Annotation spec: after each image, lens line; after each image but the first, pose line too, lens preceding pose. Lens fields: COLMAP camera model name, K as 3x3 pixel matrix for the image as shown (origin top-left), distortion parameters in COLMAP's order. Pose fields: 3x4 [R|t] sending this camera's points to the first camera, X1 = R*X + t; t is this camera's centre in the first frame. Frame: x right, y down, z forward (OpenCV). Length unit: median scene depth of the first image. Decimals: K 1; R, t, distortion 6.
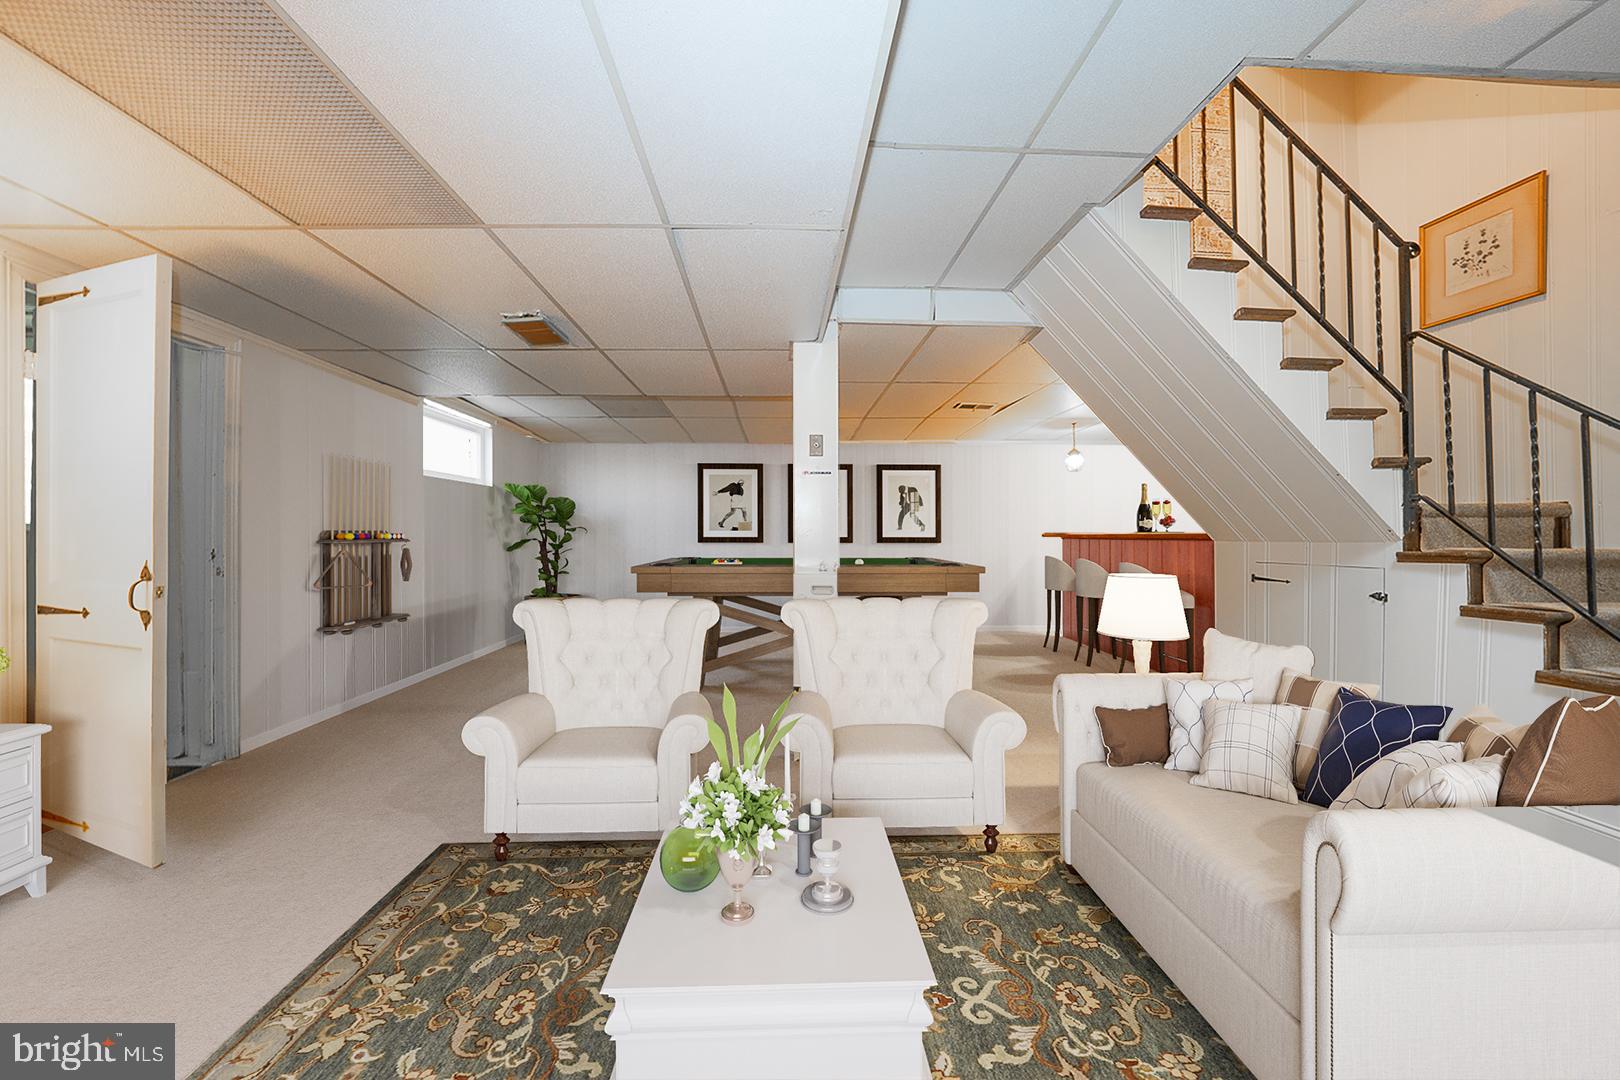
lens RADIAL K [[559.4, 0, 809.2], [0, 559.4, 534.9], [0, 0, 1]] dist [-0.030046, 0.007090]
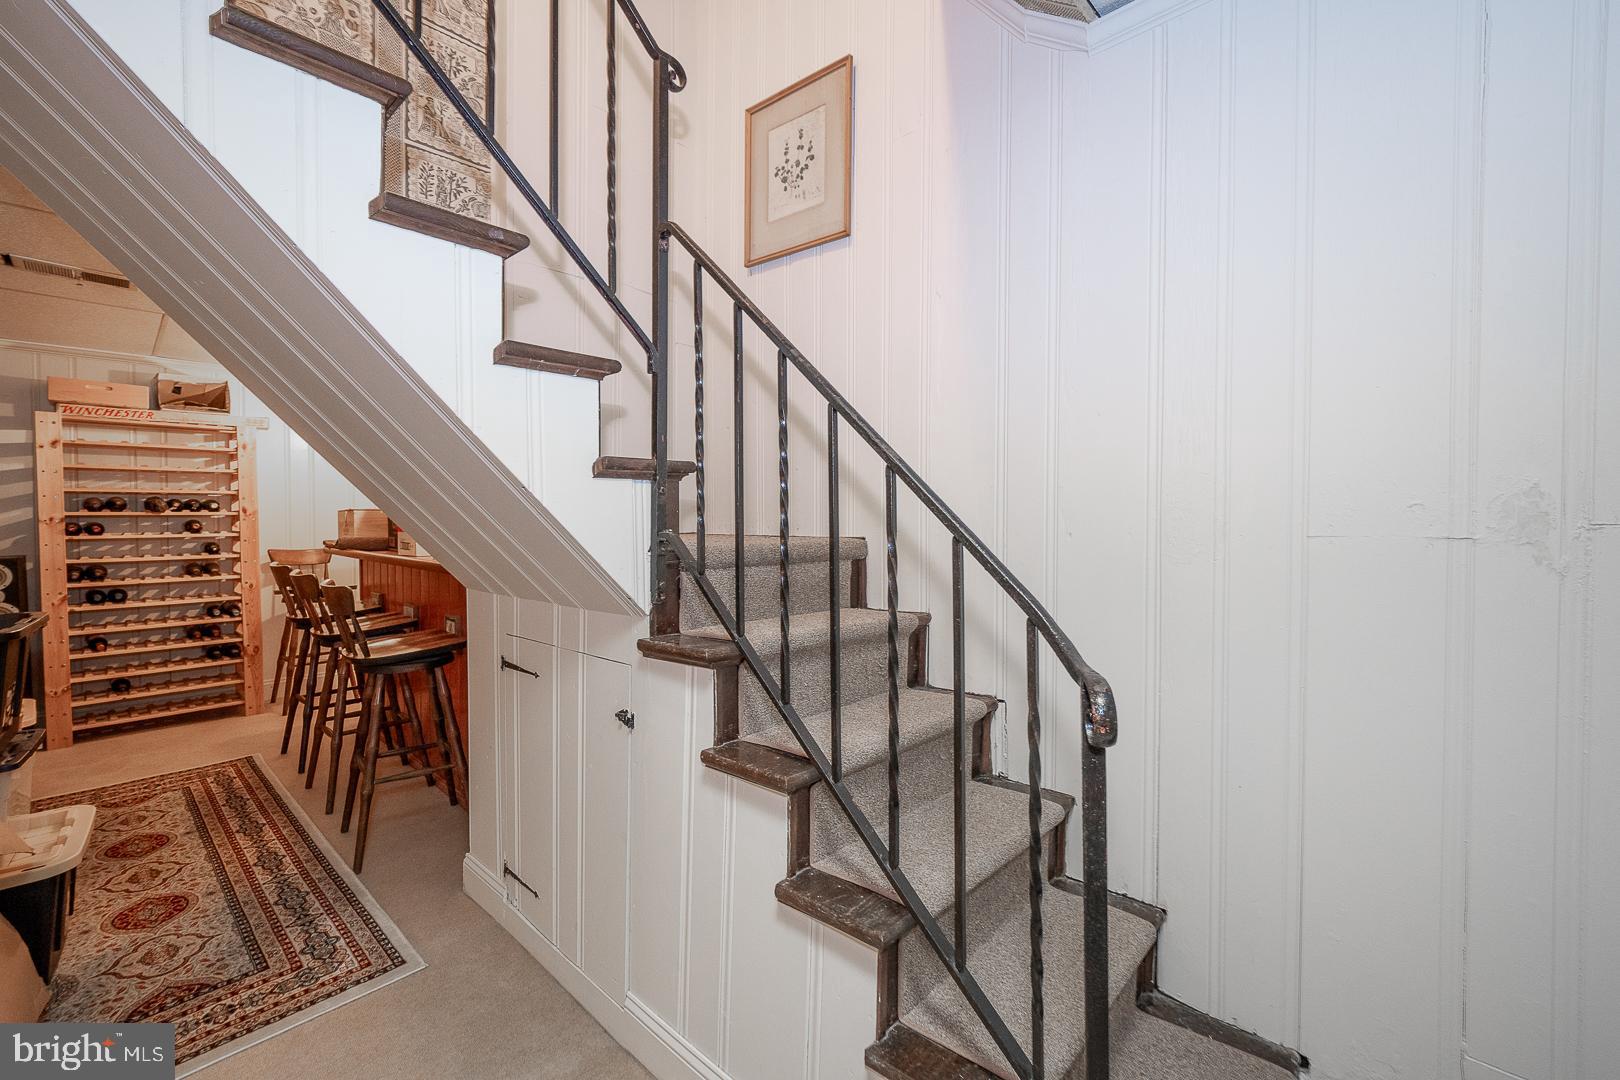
lens RADIAL K [[659.8, 0, 811.4], [0, 659.8, 533.6], [0, 0, 1]] dist [-0.002649, -0.000059]
pose [[0.731025, -0.011293, 0.682257, 0.762601], [-0.004403, 0.999764, 0.021267, -0.083402], [-0.682336, -0.018551, 0.730803, 0.421210]]
